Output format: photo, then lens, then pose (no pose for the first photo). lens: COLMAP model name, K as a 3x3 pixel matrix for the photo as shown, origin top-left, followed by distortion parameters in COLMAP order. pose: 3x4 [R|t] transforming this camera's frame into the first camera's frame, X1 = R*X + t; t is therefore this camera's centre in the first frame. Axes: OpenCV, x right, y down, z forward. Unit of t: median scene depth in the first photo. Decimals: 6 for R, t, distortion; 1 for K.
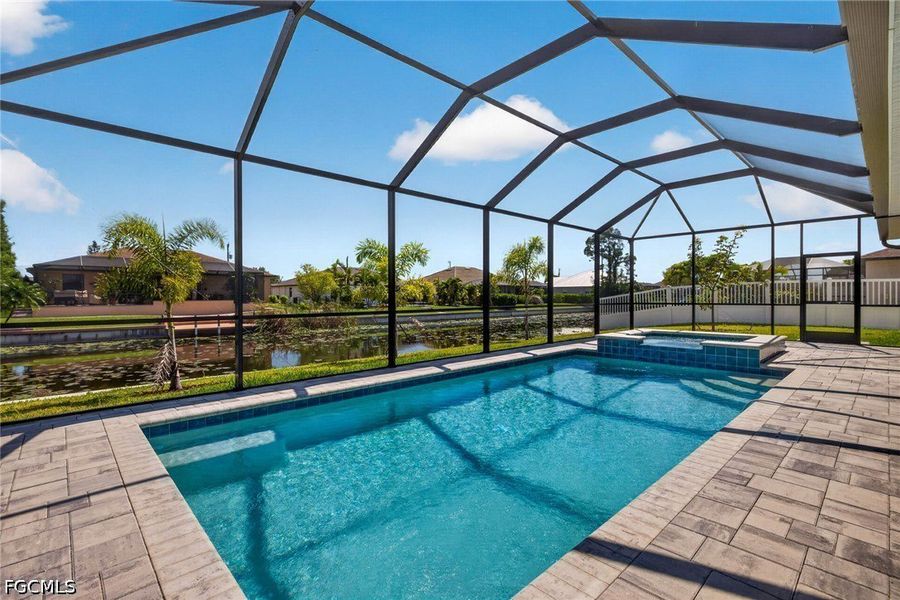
lens RADIAL K [[415.7, 0, 445.5], [0, 415.7, 296.9], [0, 0, 1]] dist [0.000576, -0.000451]
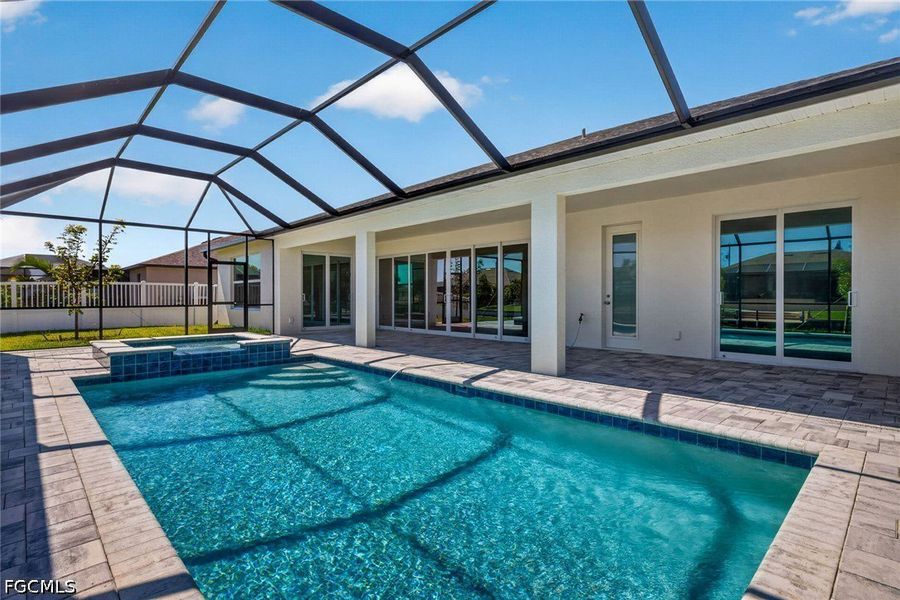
lens RADIAL K [[441.3, 0, 450.0], [0, 441.3, 300.0], [0, 0, 1]] dist [0.002225, 0.000276]
pose [[-0.020049, -0.003877, 0.999791, -0.288379], [0.002516, 0.999989, 0.003928, 0.001270], [-0.999796, 0.002595, -0.020039, 0.321383]]
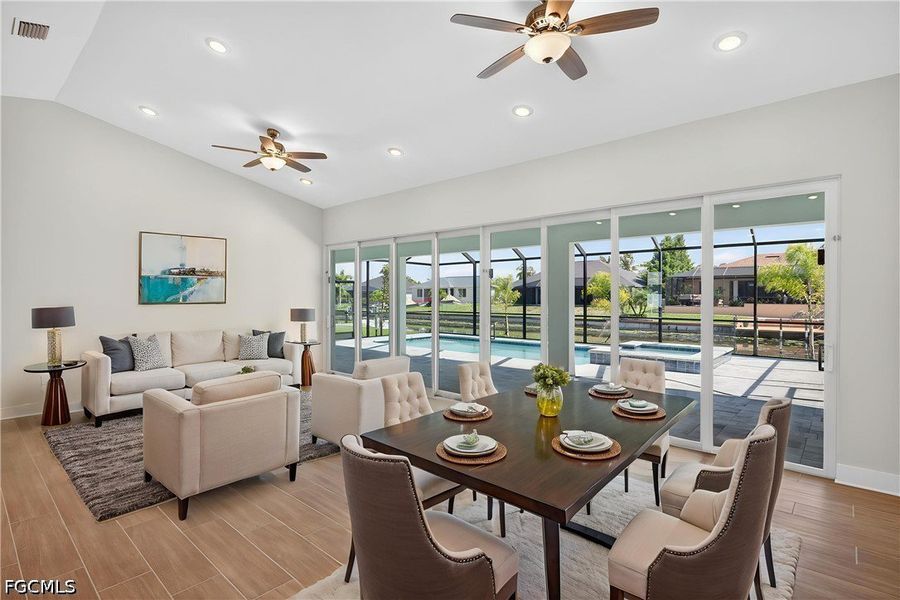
lens RADIAL K [[415.7, 0, 445.5], [0, 415.7, 296.9], [0, 0, 1]] dist [0.000576, -0.000451]
pose [[0.123661, 0.005536, -0.992309, 0.940003], [-0.001436, 0.999984, 0.005400, -0.035400], [0.992324, 0.000757, 0.123667, 0.126783]]
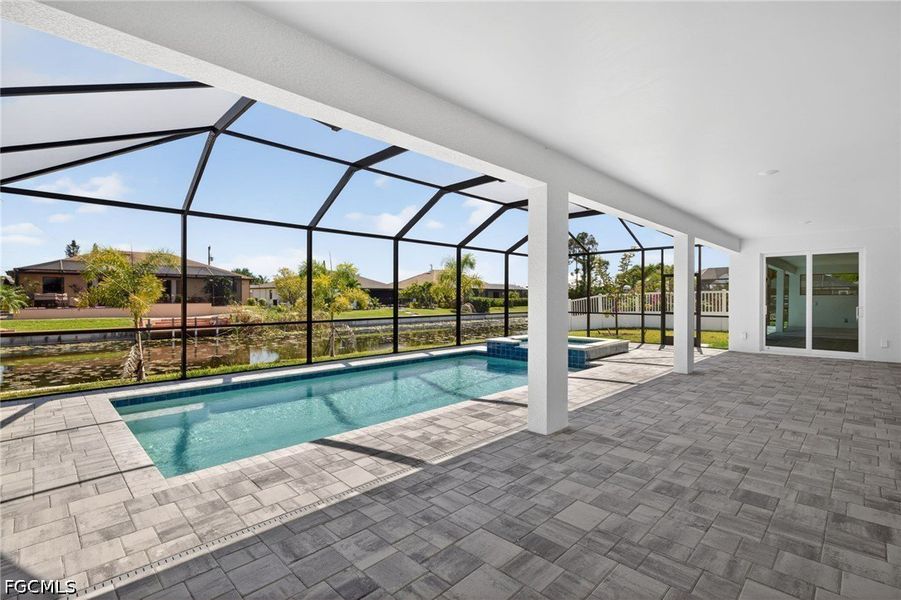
lens RADIAL K [[416.2, 0, 446.0], [0, 416.2, 296.9], [0, 0, 1]] dist [0.000576, -0.000451]
pose [[0.999560, 0.004934, 0.029263, 0.149324], [-0.004842, 0.999983, -0.003191, -0.023040], [-0.029278, 0.003048, 0.999567, -0.185909]]
